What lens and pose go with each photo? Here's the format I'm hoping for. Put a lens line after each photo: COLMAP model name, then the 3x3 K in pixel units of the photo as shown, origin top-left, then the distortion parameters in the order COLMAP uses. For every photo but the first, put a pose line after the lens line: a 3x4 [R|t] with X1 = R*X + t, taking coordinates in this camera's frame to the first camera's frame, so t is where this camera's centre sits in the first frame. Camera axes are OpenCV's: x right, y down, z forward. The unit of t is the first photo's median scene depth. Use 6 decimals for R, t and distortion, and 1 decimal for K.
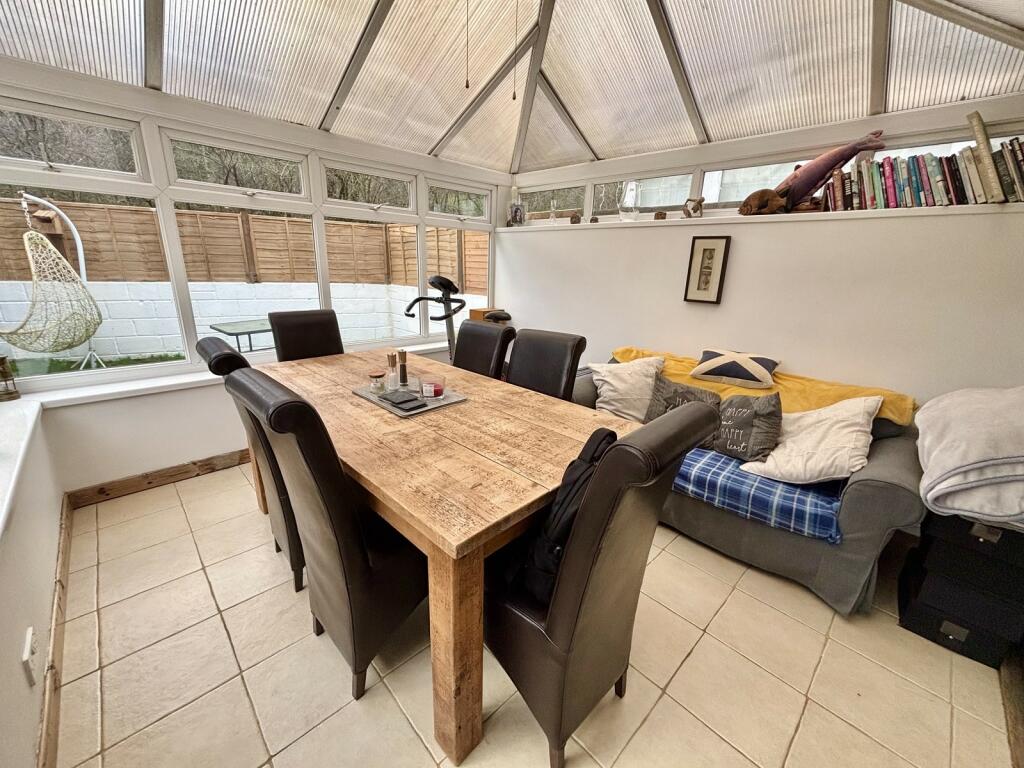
lens RADIAL K [[410.2, 0, 512.2], [0, 410.2, 382.7], [0, 0, 1]] dist [-0.000522, -0.000482]
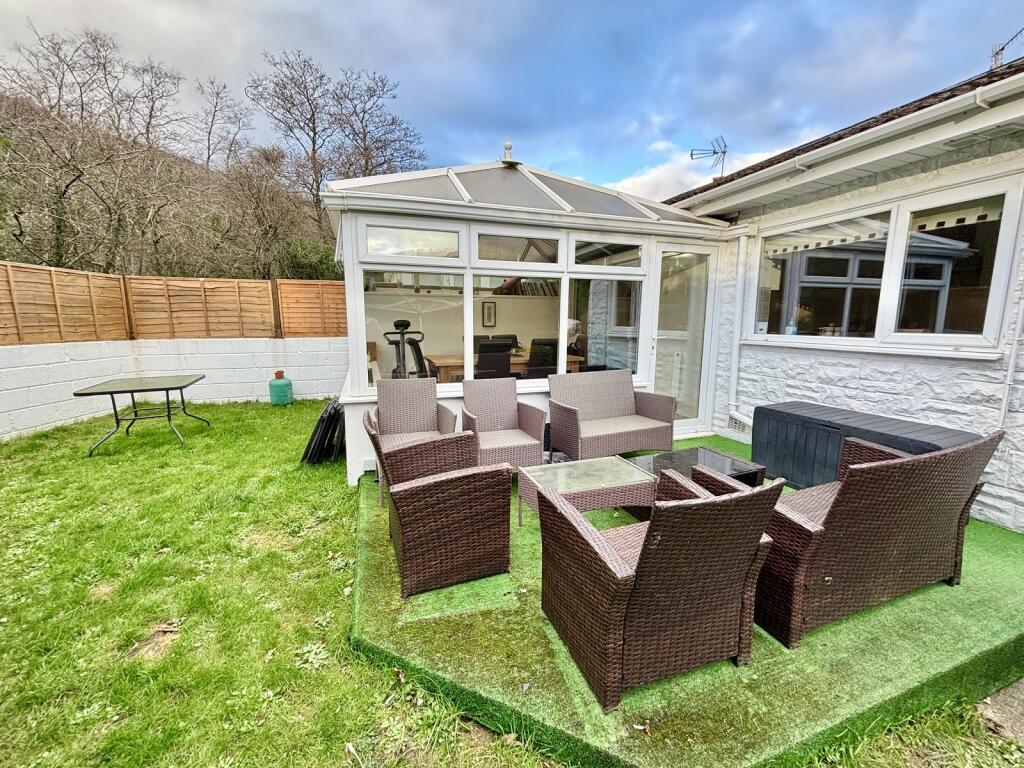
lens RADIAL K [[410.2, 0, 512.2], [0, 410.2, 382.7], [0, 0, 1]] dist [-0.000522, -0.000482]
pose [[0.420750, -0.170389, 0.891032, -0.840010], [0.265547, 0.962314, 0.058627, 0.014260], [-0.867441, 0.211944, 0.450140, -0.094703]]
